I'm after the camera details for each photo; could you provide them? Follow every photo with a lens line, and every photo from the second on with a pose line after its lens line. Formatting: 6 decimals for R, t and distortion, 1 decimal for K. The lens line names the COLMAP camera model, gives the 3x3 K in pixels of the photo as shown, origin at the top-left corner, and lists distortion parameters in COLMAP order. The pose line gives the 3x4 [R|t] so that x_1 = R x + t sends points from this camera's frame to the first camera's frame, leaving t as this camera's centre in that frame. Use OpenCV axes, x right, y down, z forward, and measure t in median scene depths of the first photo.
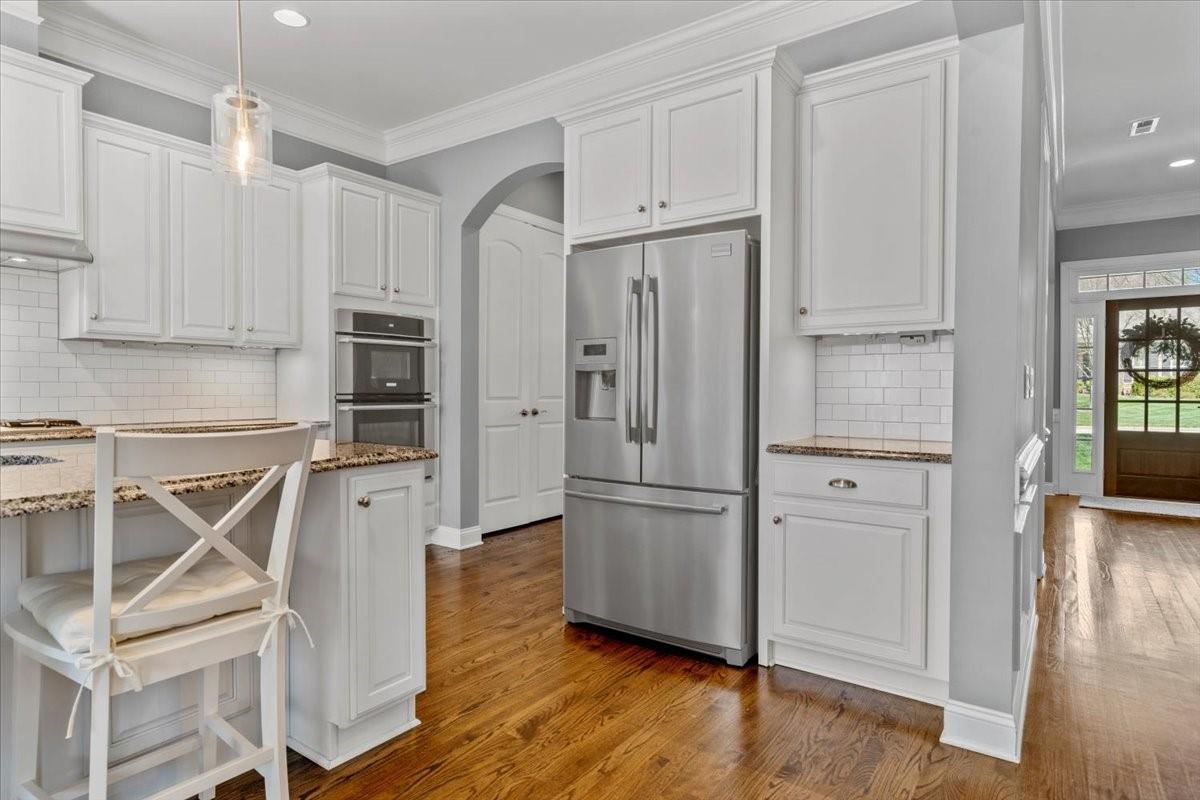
lens RADIAL K [[652.1, 0, 601.5], [0, 652.1, 402.0], [0, 0, 1]] dist [0.009565, 0.001756]
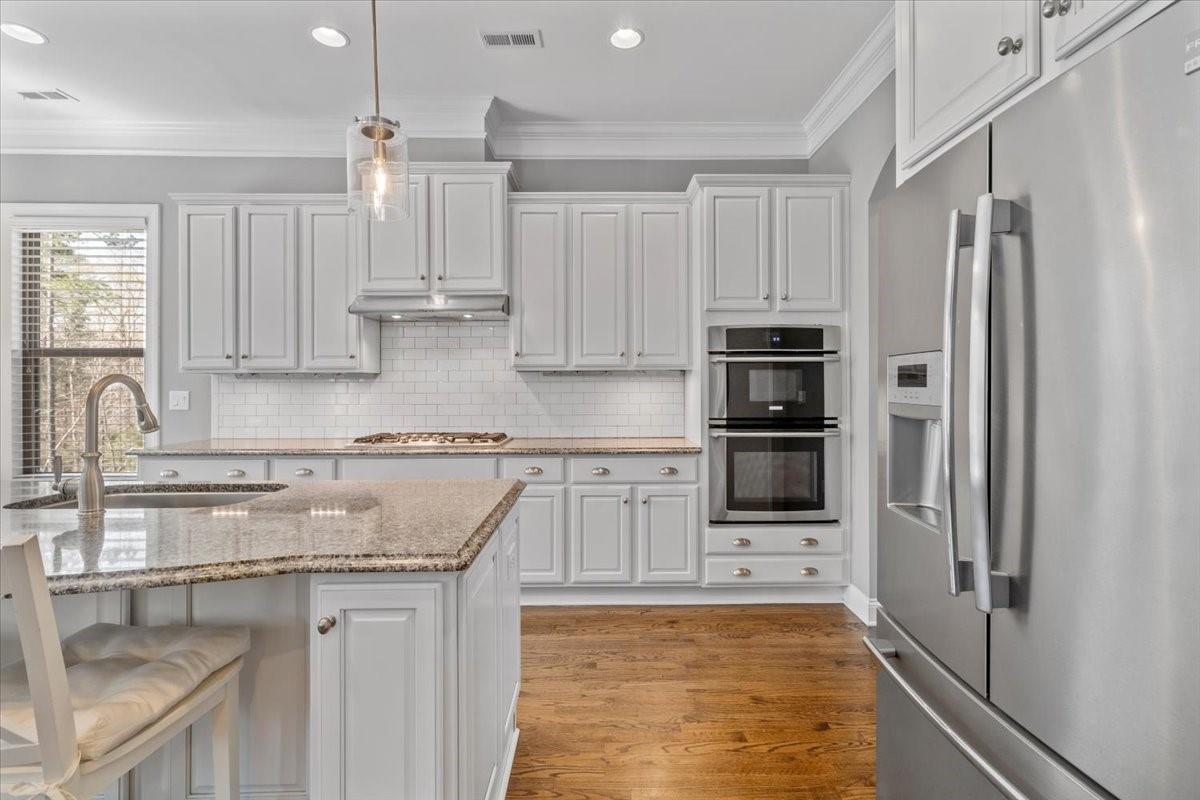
lens RADIAL K [[554.4, 0, 606.8], [0, 554.4, 380.4], [0, 0, 1]] dist [-0.003589, 0.002082]
pose [[0.592797, -0.009402, -0.805297, 0.159695], [-0.013011, 0.999690, -0.021249, -0.053732], [0.805247, 0.023074, 0.592491, 0.466562]]
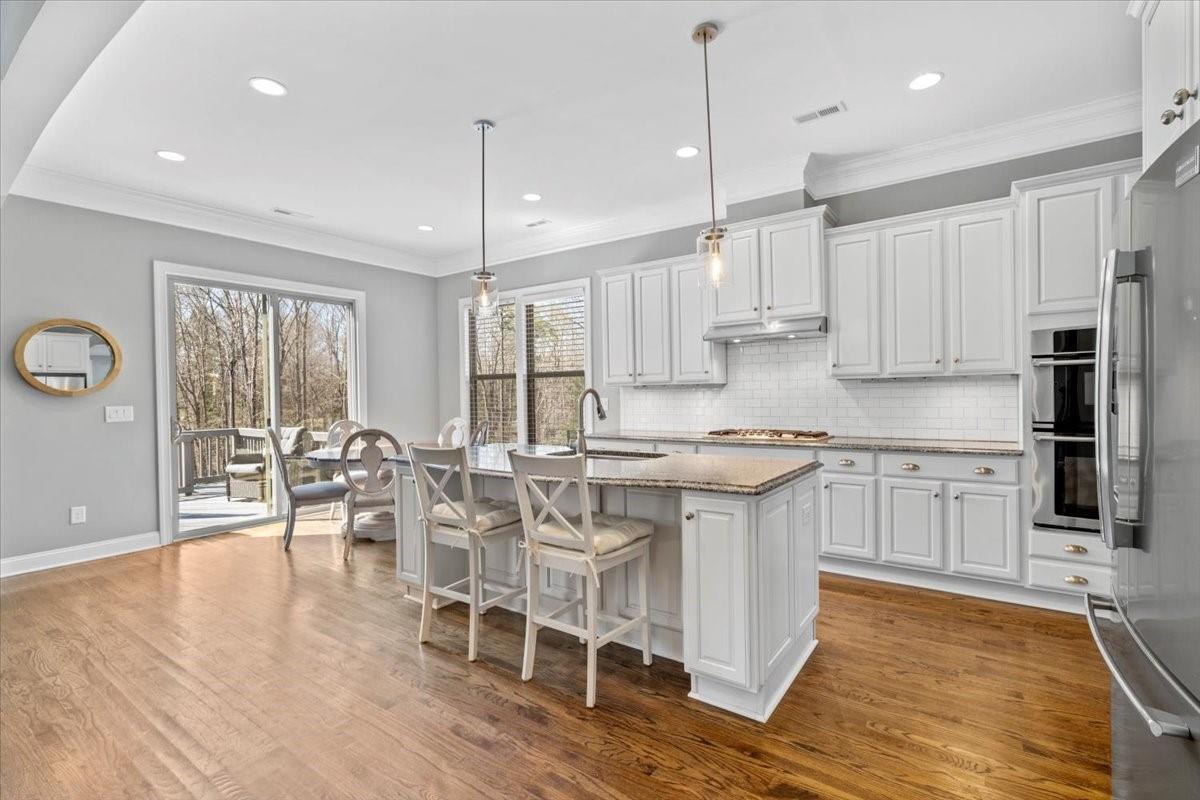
lens RADIAL K [[549.0, 0, 603.7], [0, 549.0, 397.4], [0, 0, 1]] dist [-0.004586, 0.002080]
pose [[0.006857, 0.003345, -0.999971, 0.417841], [-0.005649, 0.999979, 0.003306, -0.052334], [0.999961, 0.005626, 0.006876, 0.427907]]
